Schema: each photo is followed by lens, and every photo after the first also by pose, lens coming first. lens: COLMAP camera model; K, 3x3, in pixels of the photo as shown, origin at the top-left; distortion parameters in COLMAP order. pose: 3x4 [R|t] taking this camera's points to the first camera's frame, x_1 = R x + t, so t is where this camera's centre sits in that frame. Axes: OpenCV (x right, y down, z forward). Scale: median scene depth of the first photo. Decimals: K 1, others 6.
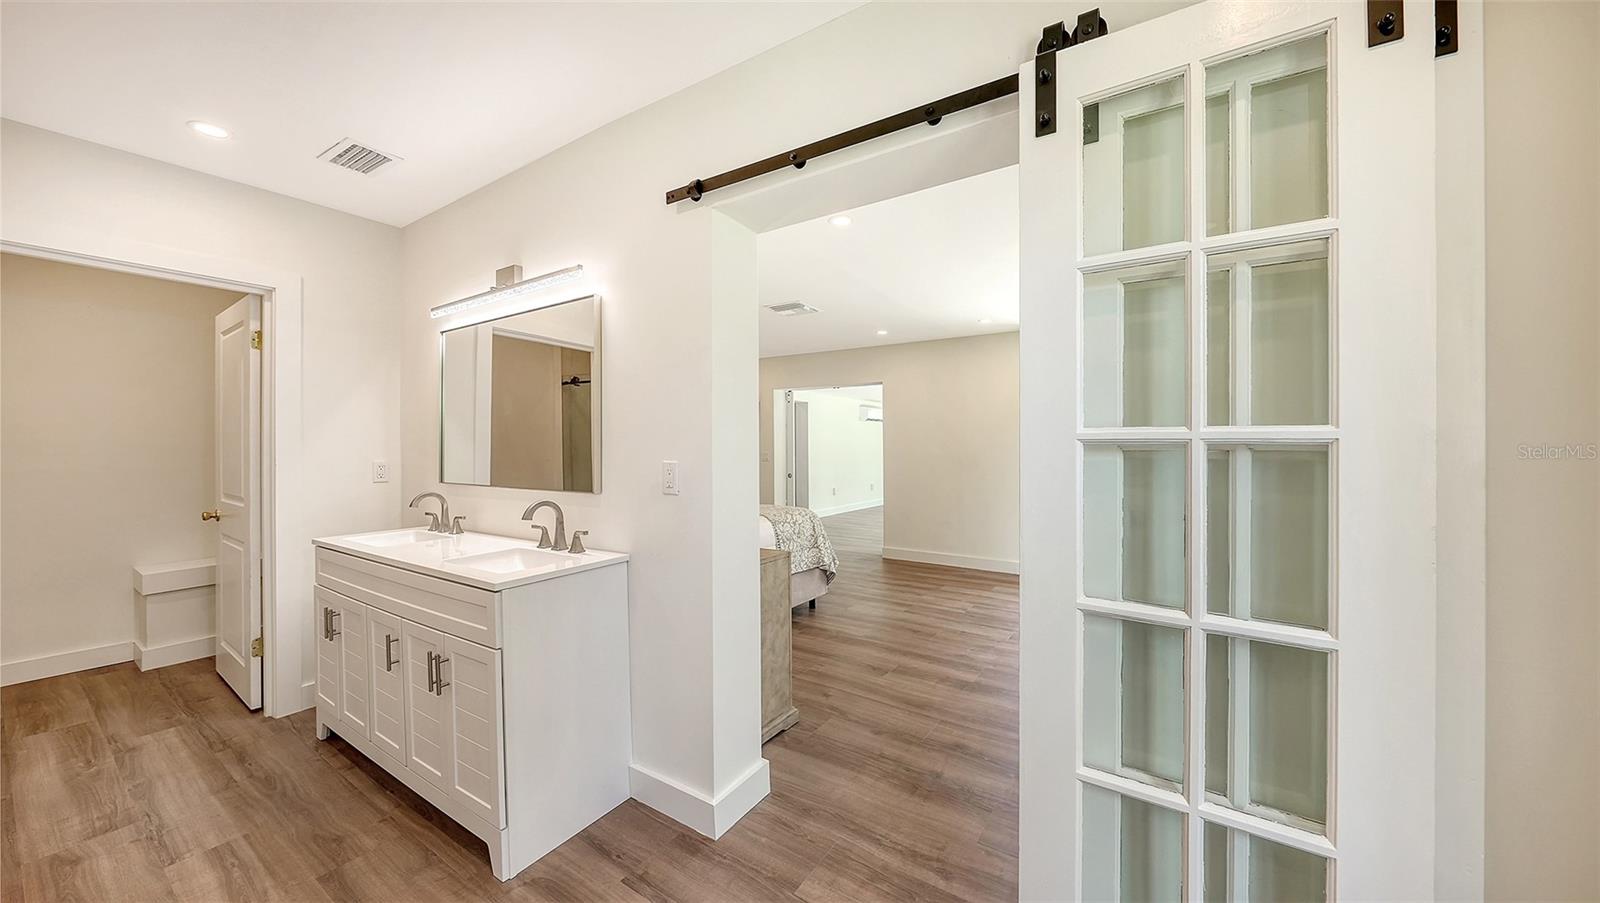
lens RADIAL K [[557.6, 0, 804.7], [0, 557.6, 447.8], [0, 0, 1]] dist [-0.000069, 0.000078]
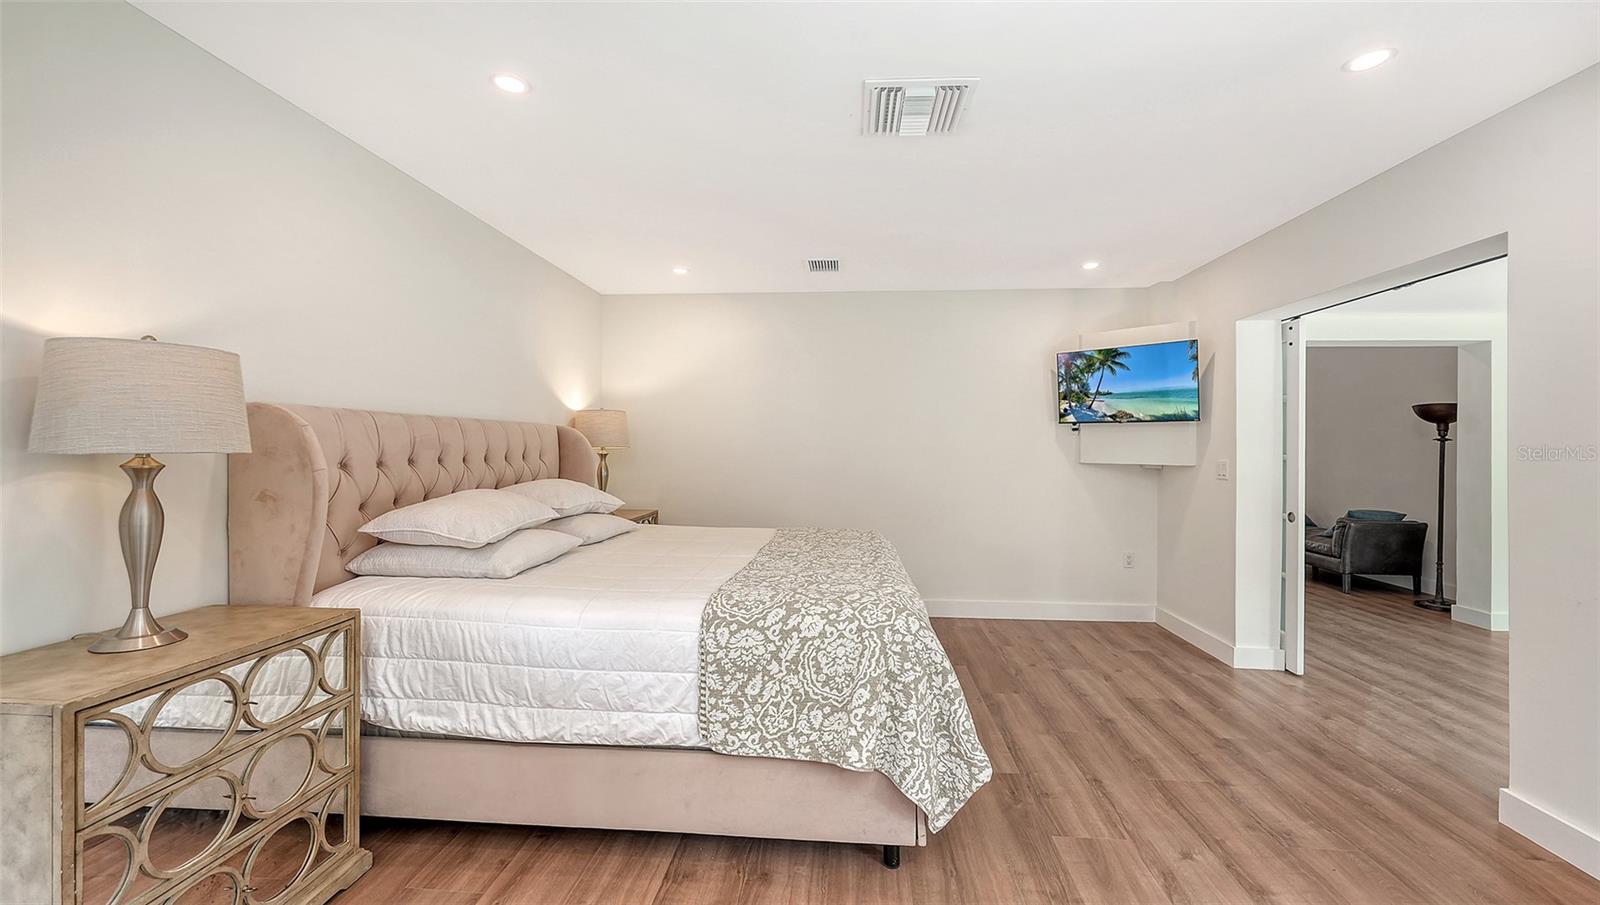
lens RADIAL K [[635.7, 0, 810.1], [0, 635.7, 458.5], [0, 0, 1]] dist [-0.001670, -0.000383]
pose [[0.478877, 0.014038, -0.877770, 0.395751], [-0.004142, 0.999897, 0.013732, -0.000115], [0.877872, -0.002941, 0.478886, 0.788929]]
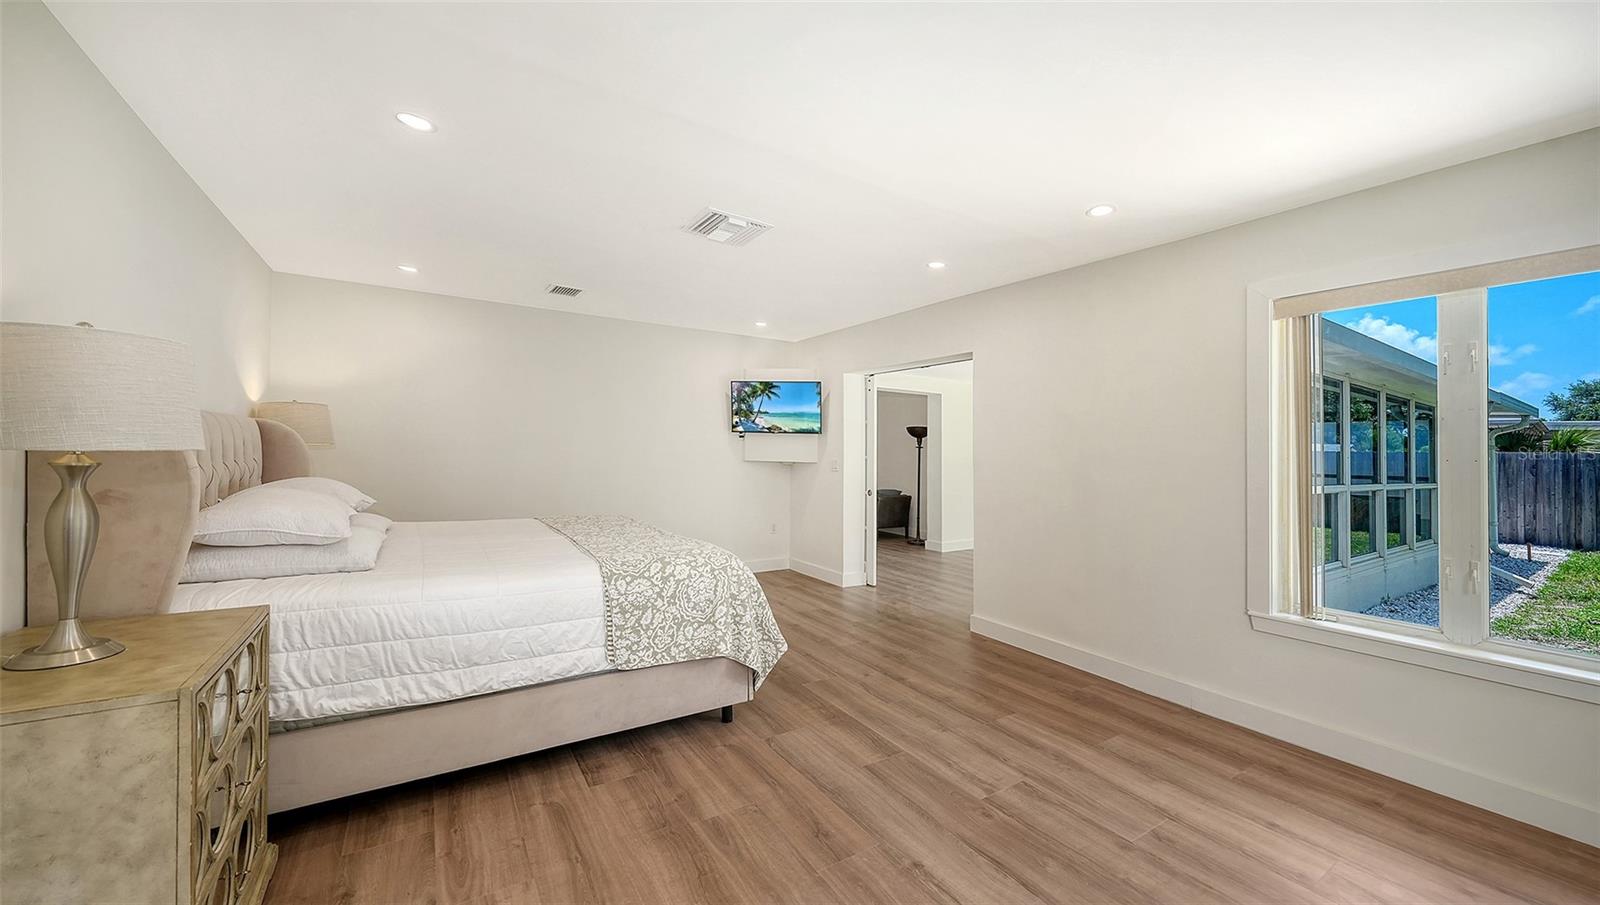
lens RADIAL K [[583.4, 0, 801.4], [0, 583.4, 450.8], [0, 0, 1]] dist [-0.001828, 0.000001]
pose [[0.908448, 0.012968, -0.417797, 0.367100], [-0.015784, 0.999870, -0.003286, -0.000988], [0.417700, 0.009580, 0.908534, 0.495056]]
